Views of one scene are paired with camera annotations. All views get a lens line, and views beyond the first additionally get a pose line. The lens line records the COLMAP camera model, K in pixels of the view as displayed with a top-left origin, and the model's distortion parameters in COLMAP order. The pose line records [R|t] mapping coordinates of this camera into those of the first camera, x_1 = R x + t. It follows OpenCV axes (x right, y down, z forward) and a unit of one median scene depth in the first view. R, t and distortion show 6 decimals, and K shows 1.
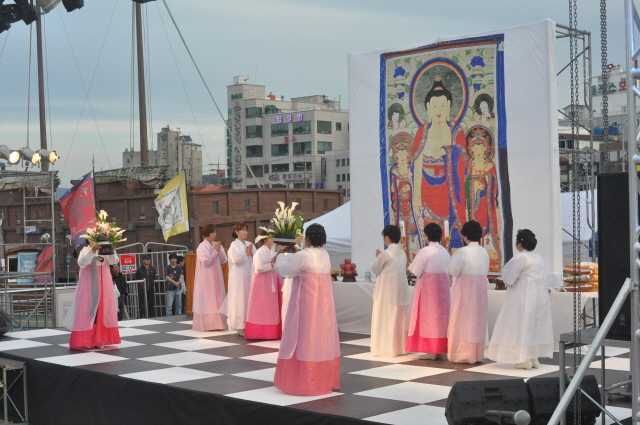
lens RADIAL K [[1072.9, 0, 317.5], [0, 1072.9, 216.6], [0, 0, 1]] dist [-0.050525, 0.000000]
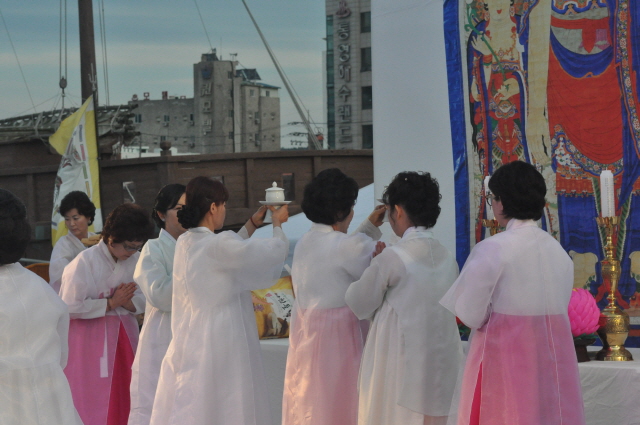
lens RADIAL K [[2039.0, 0, 320.1], [0, 2039.0, 210.5], [0, 0, 1]] dist [0.391920, 0.000000]
pose [[0.995346, -0.003861, -0.096292, 0.084310], [0.003036, 0.999957, -0.008714, 0.020394], [0.096322, 0.008381, 0.995315, 0.299117]]
